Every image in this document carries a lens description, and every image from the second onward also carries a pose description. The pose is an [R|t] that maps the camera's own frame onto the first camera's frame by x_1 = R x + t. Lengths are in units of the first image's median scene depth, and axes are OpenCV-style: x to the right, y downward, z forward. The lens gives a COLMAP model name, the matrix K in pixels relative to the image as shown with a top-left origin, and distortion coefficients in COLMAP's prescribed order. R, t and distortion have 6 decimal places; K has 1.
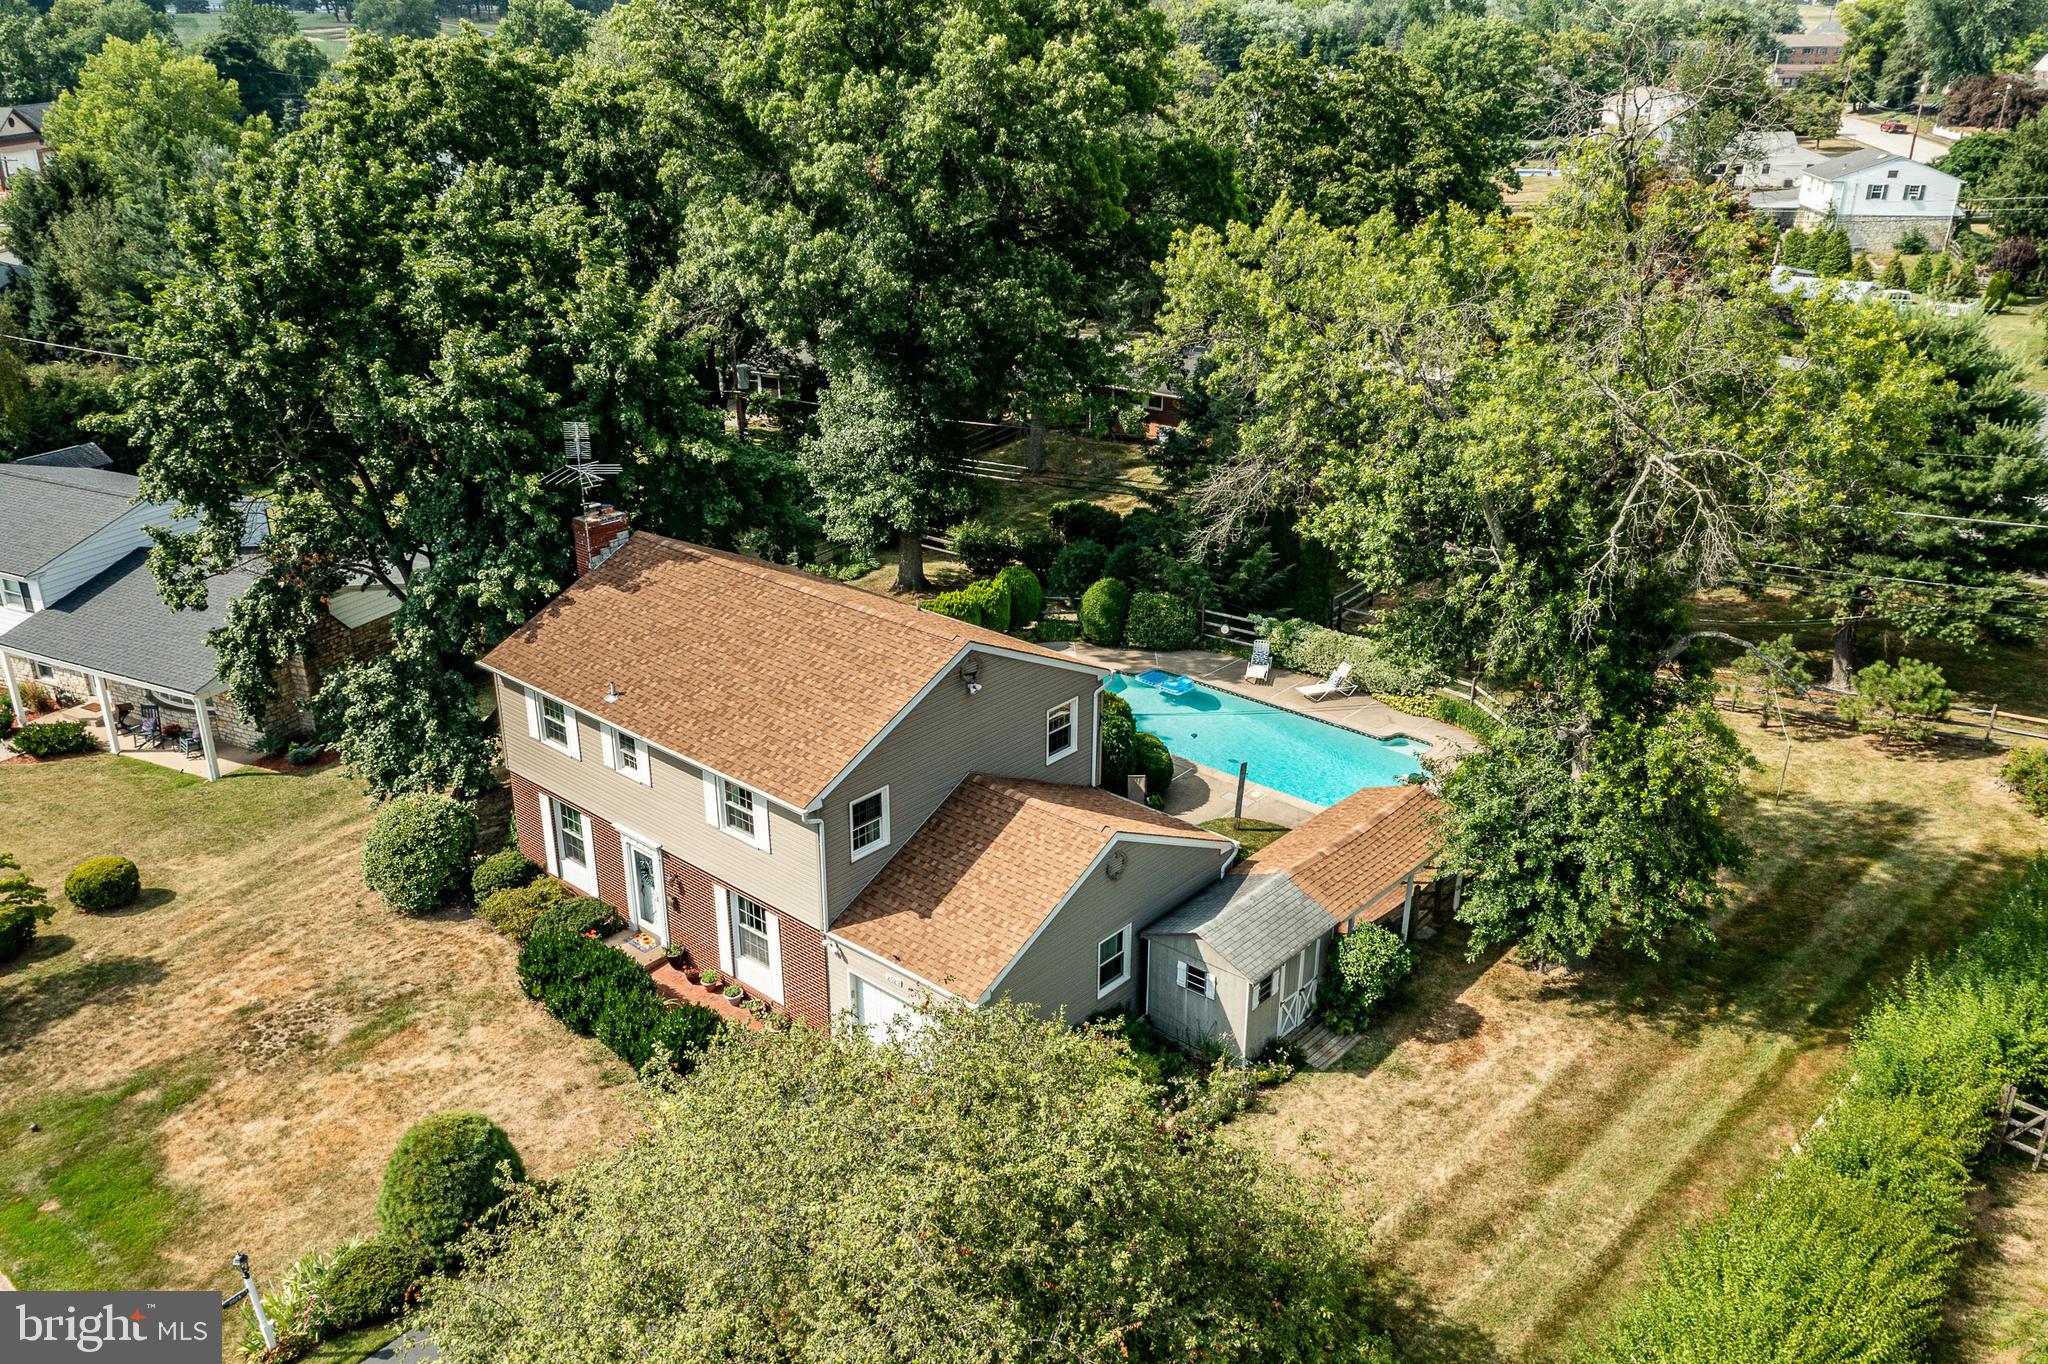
lens RADIAL K [[1607.2, 0, 1024.0], [0, 1607.2, 682.0], [0, 0, 1]] dist [0.007460, 0.014976]
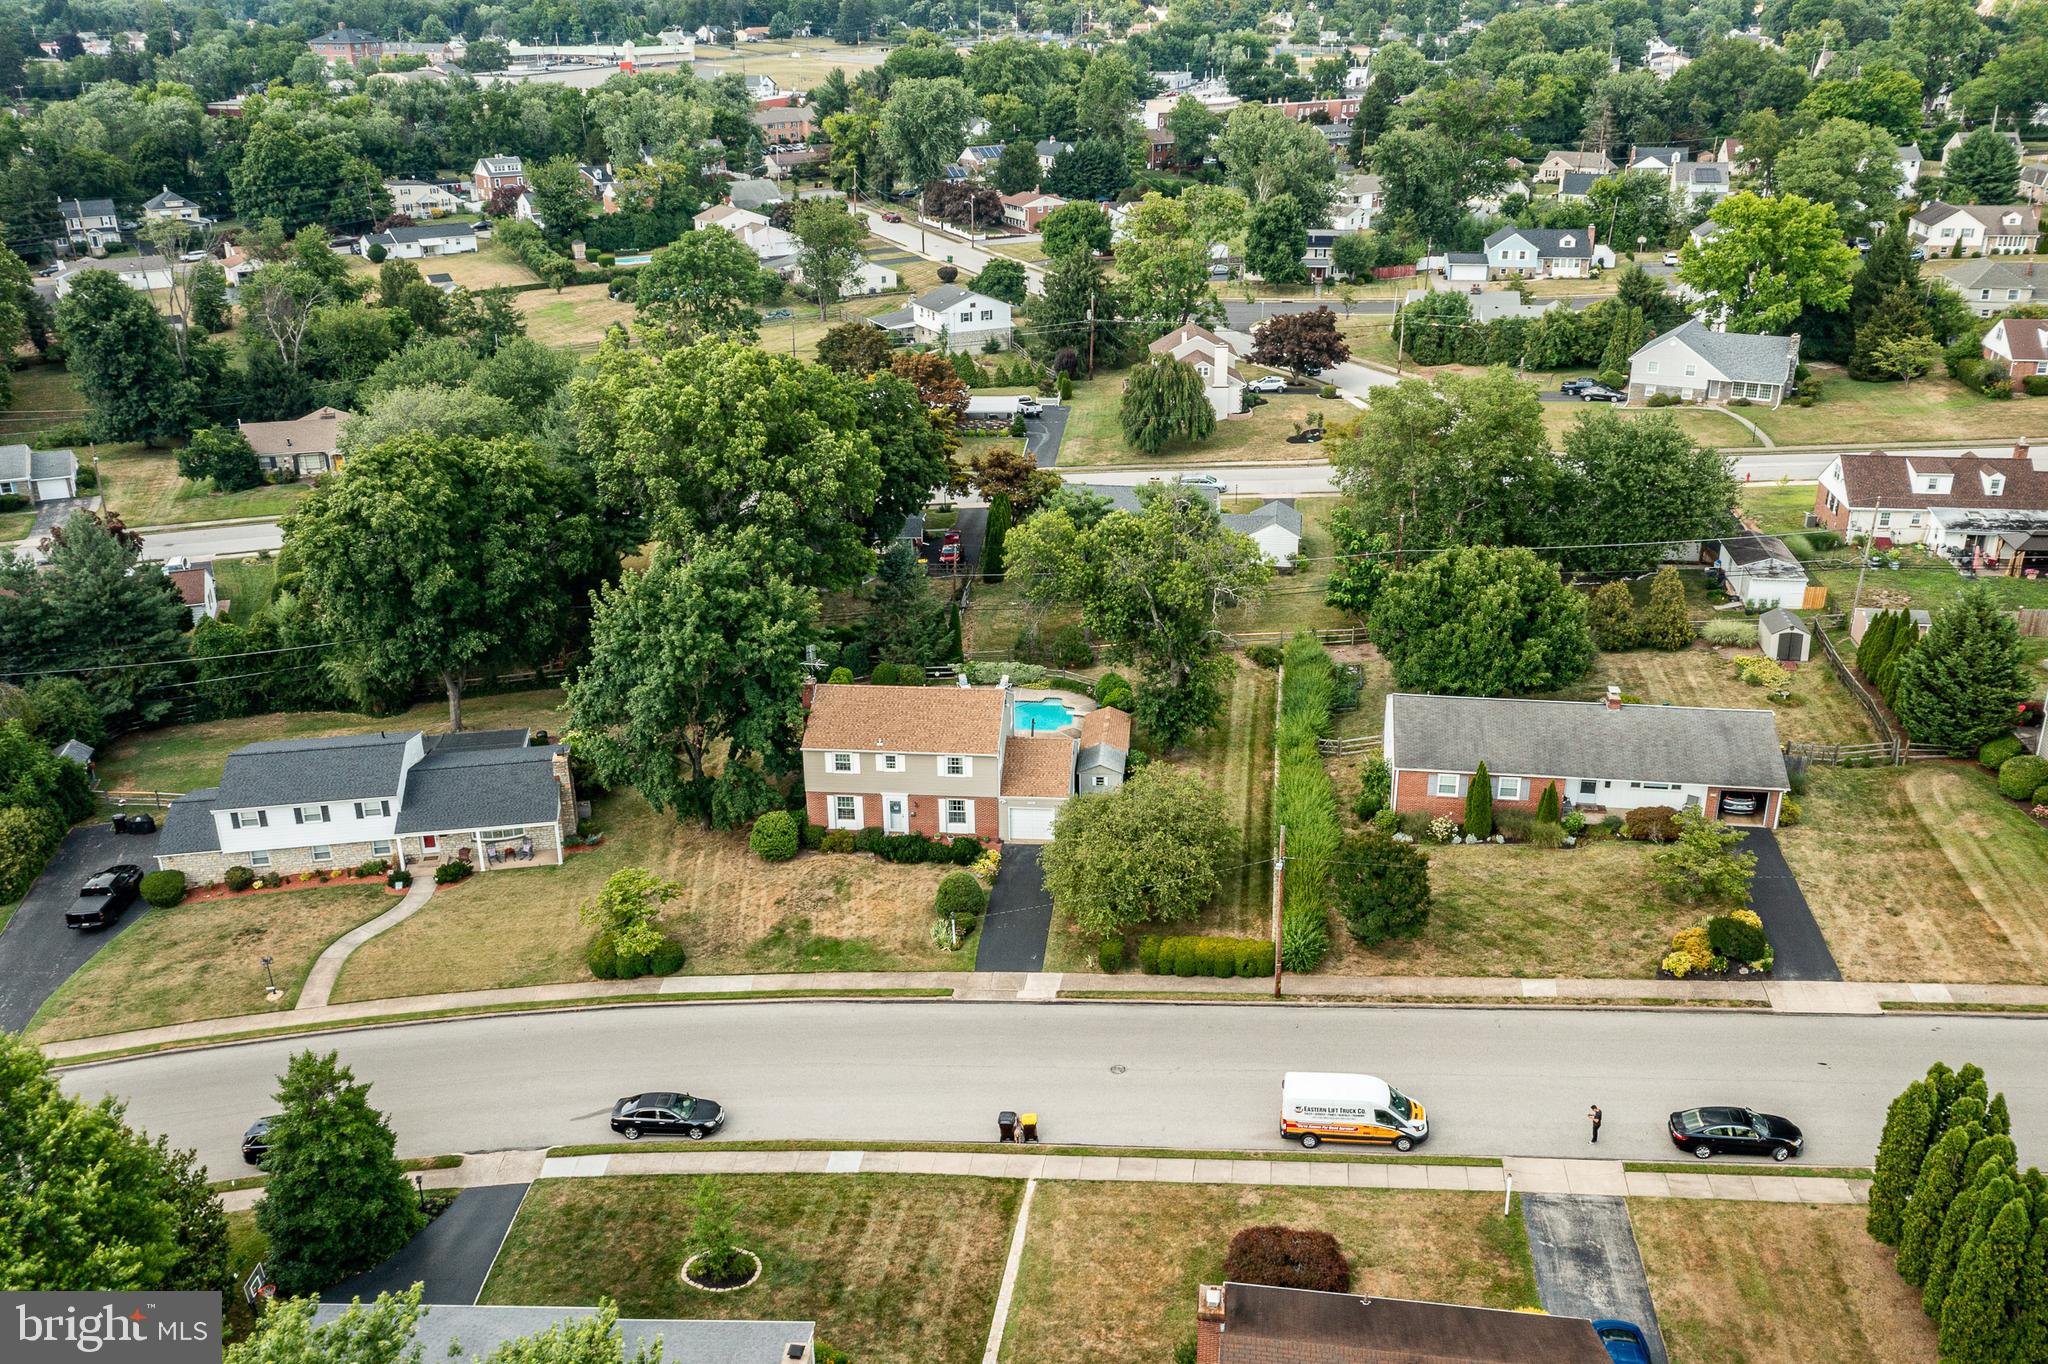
lens RADIAL K [[1722.8, 0, 988.7], [0, 1722.8, 684.9], [0, 0, 1]] dist [0.005331, 0.008983]
pose [[0.818636, -0.227580, 0.527297, -1.583981], [0.231959, 0.970939, 0.058935, -0.211161], [-0.525385, 0.074065, 0.847635, -1.501986]]
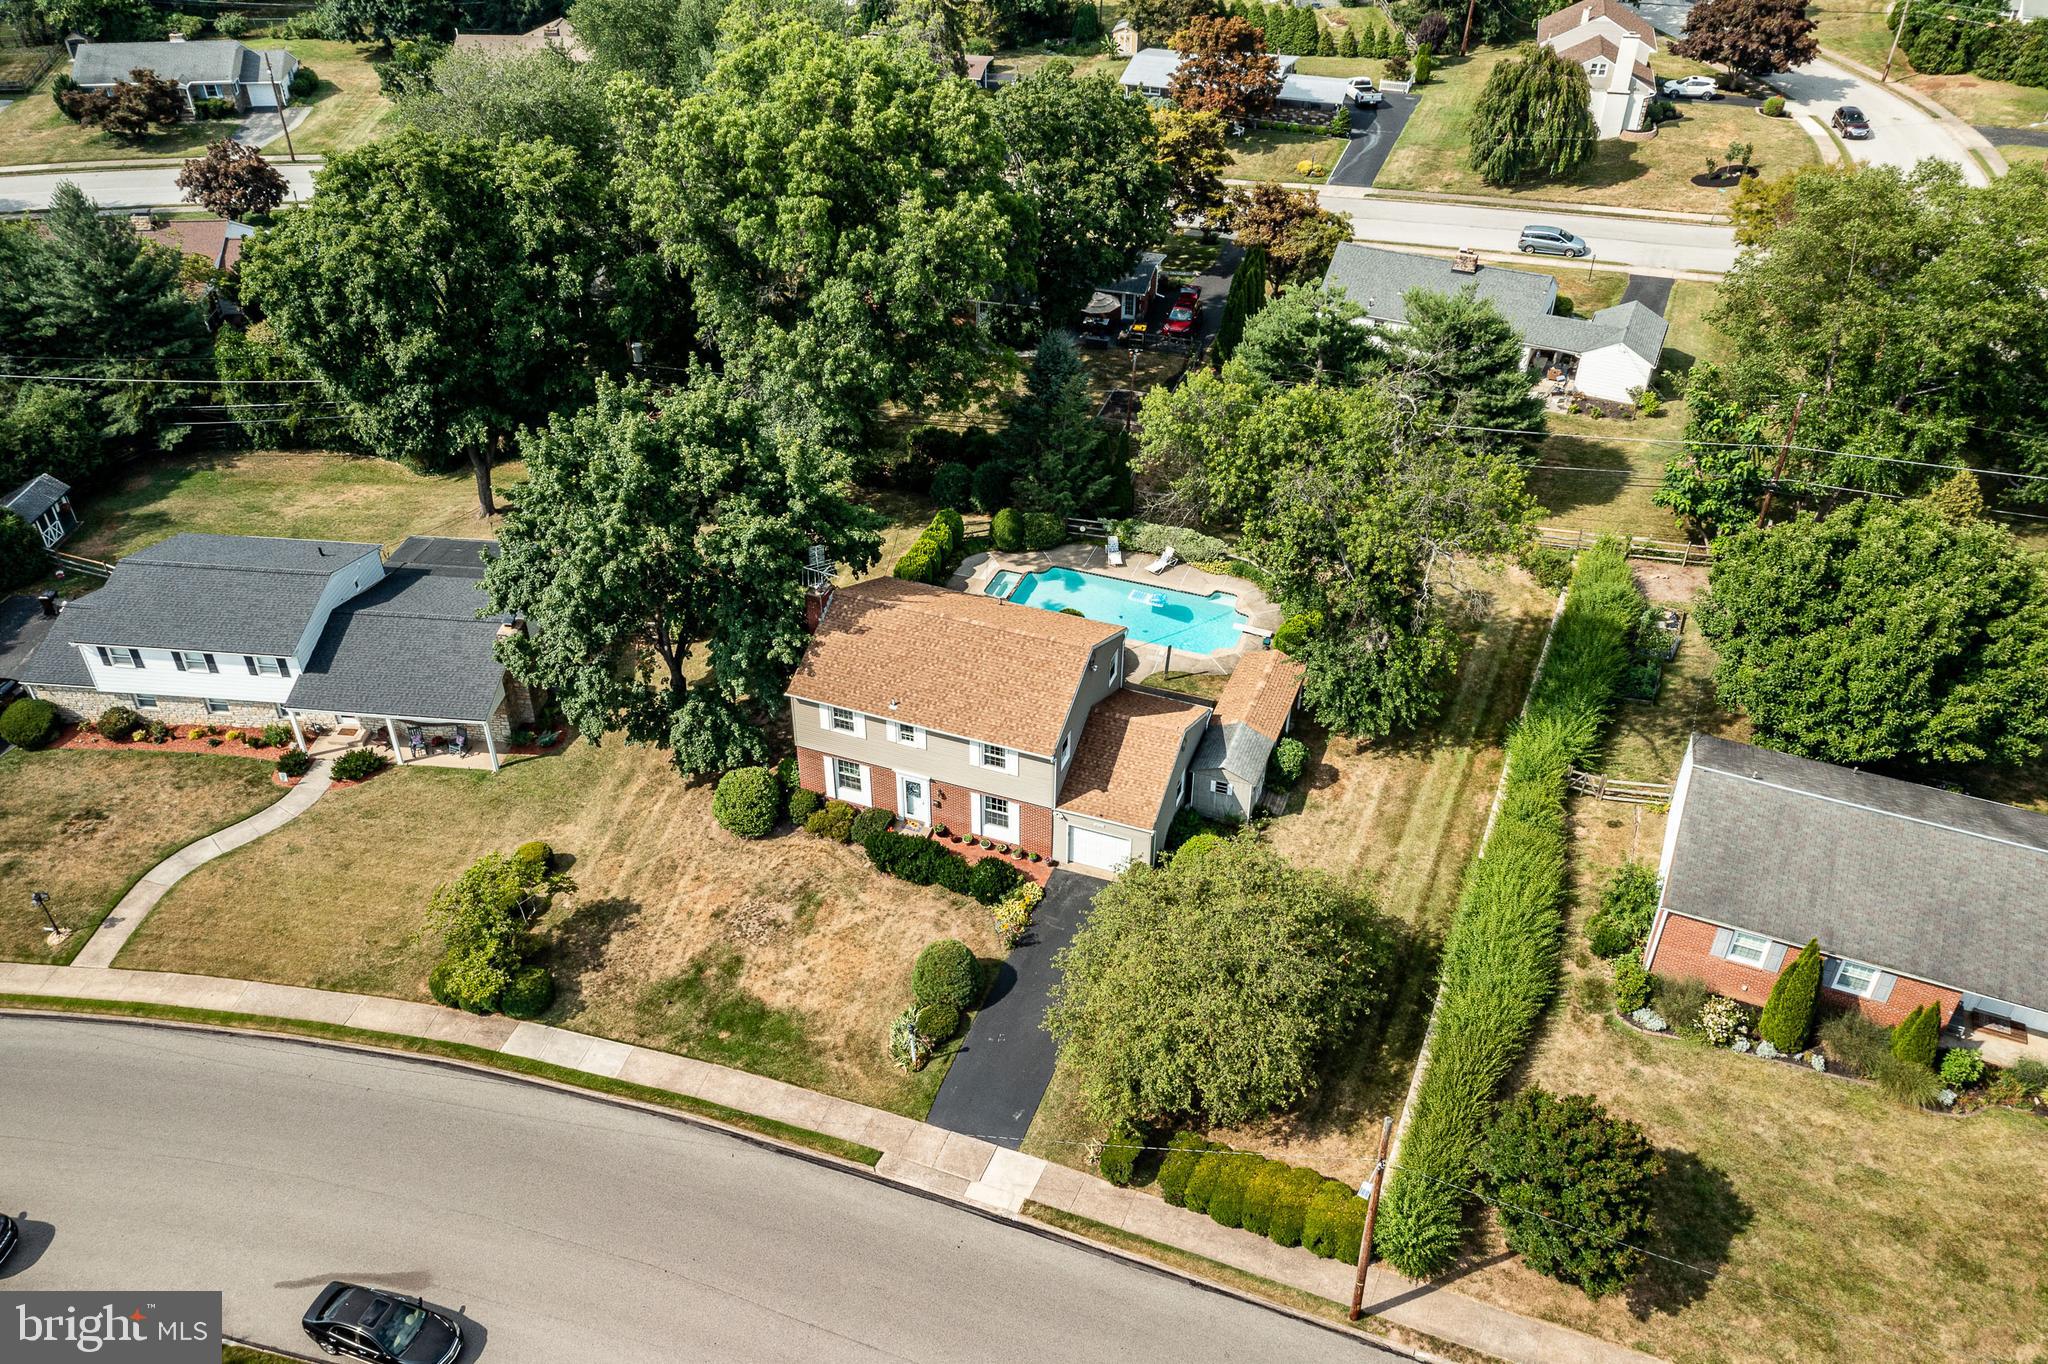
lens RADIAL K [[1607.2, 0, 1024.0], [0, 1607.2, 682.0], [0, 0, 1]] dist [0.007460, 0.014976]
pose [[0.934661, -0.207043, 0.289036, -0.636846], [0.132585, 0.957279, 0.256978, -0.462436], [-0.329894, -0.201866, 0.922182, -0.710360]]
